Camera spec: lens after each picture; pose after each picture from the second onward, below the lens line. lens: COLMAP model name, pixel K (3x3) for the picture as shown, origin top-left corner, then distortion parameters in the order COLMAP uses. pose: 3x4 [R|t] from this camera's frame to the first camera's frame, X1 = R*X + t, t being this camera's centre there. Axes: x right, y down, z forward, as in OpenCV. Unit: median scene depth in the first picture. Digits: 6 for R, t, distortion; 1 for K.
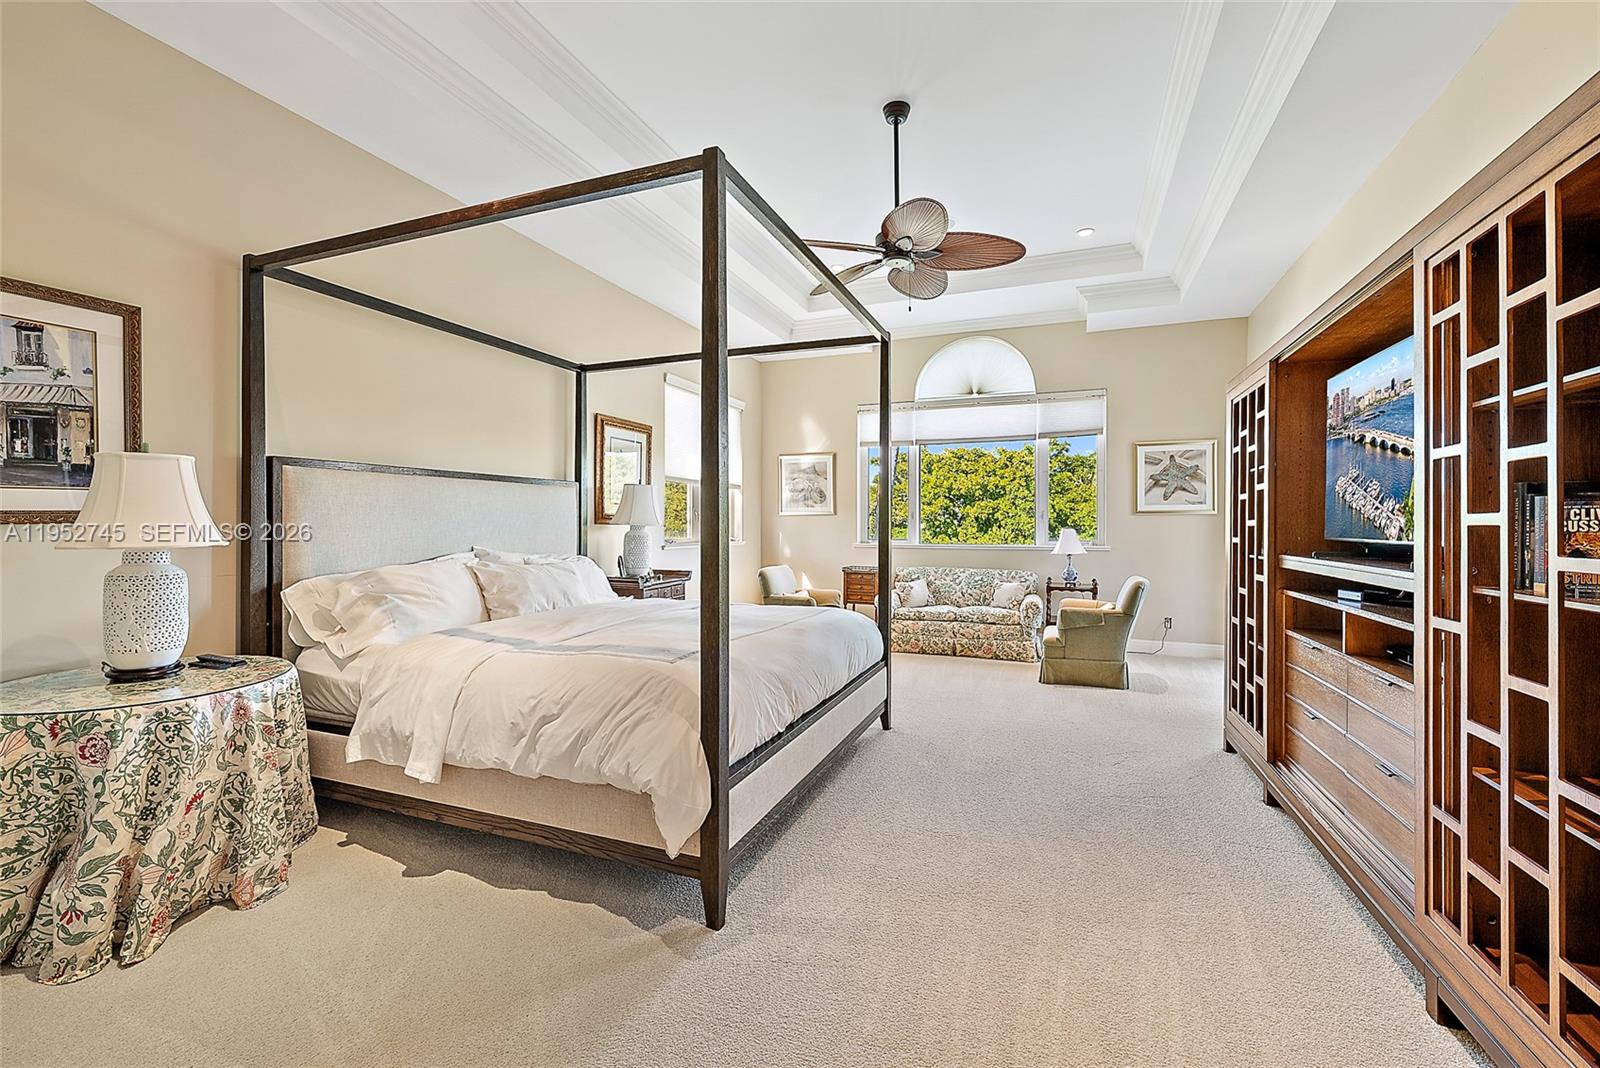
lens RADIAL K [[673.6, 0, 800.0], [0, 673.6, 534.0], [0, 0, 1]] dist [-0.002339, -0.000454]
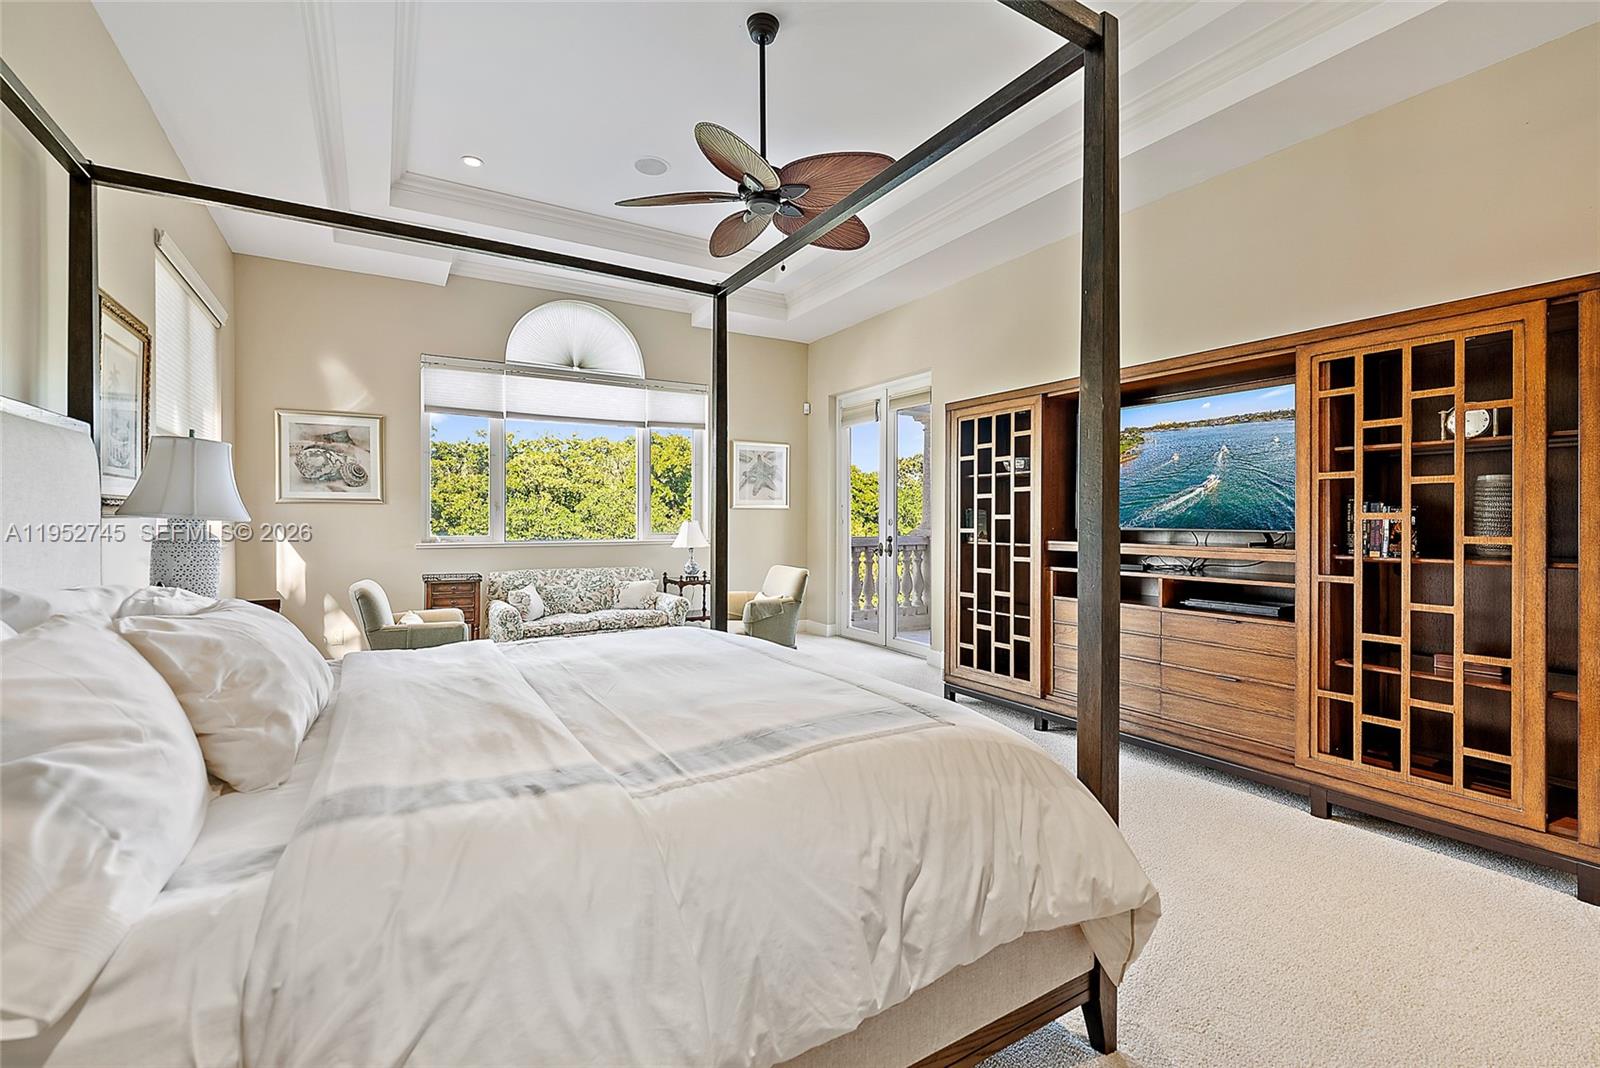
lens RADIAL K [[687.7, 0, 800.0], [0, 687.7, 534.0], [0, 0, 1]] dist [0.001185, 0.000157]
pose [[0.607194, -0.018836, 0.794330, -0.303442], [0.010285, 0.999822, 0.015847, -0.004497], [-0.794487, -0.001452, 0.607279, 0.258088]]
